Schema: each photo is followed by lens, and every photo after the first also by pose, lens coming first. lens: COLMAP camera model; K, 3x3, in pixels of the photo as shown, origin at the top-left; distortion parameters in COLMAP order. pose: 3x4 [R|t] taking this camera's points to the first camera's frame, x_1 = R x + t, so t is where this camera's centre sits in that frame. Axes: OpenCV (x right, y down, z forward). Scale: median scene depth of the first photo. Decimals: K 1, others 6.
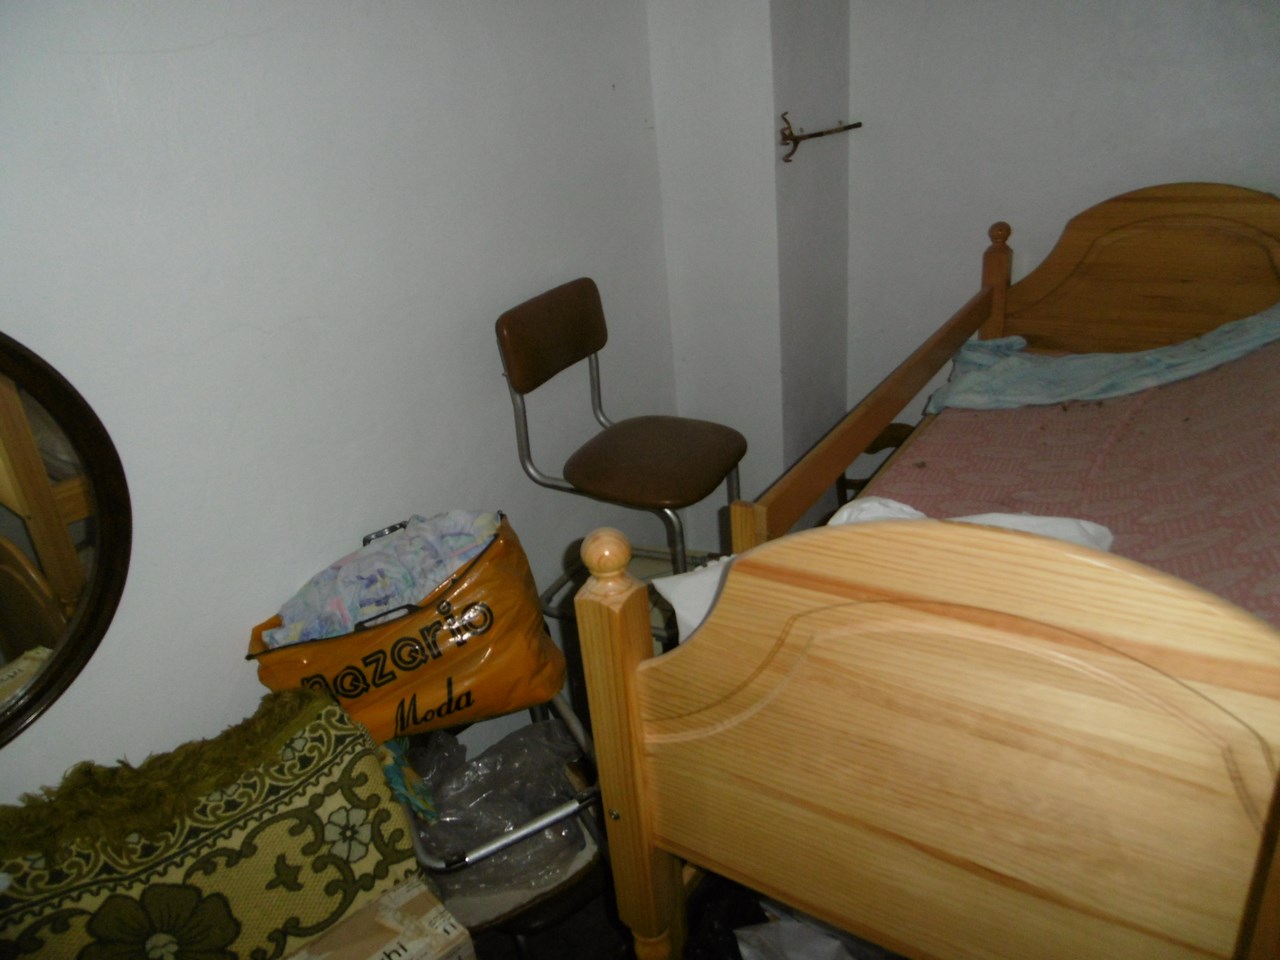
lens RADIAL K [[915.1, 0, 640.0], [0, 915.1, 480.0], [0, 0, 1]] dist [-0.005554, 0.010874]
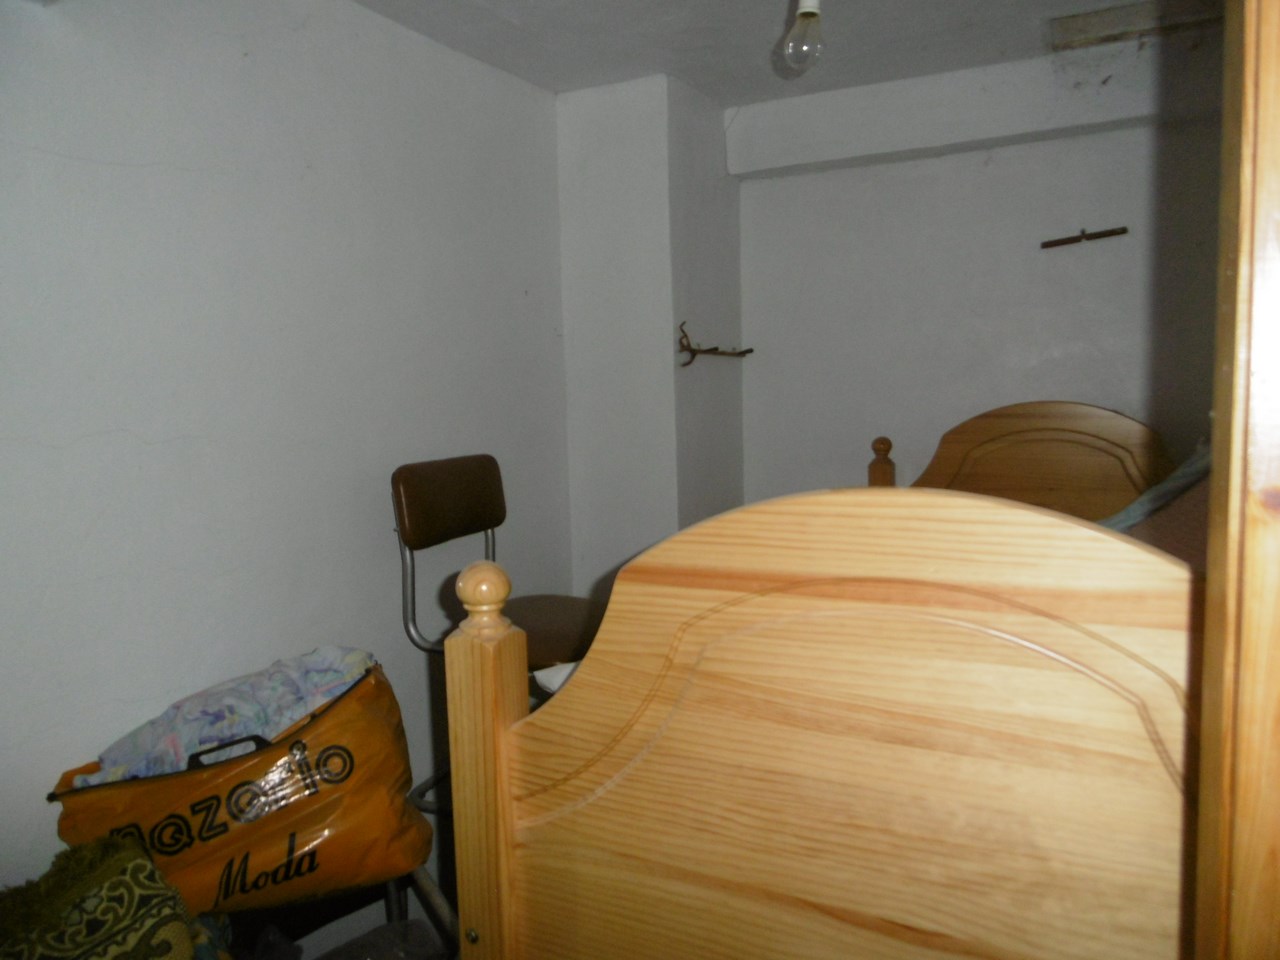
lens RADIAL K [[915.1, 0, 640.0], [0, 915.1, 480.0], [0, 0, 1]] dist [-0.005554, 0.010874]
pose [[0.994225, 0.050541, 0.094668, 0.018440], [-0.016608, 0.943993, -0.329548, 0.188655], [-0.106021, 0.326073, 0.939381, 0.053515]]
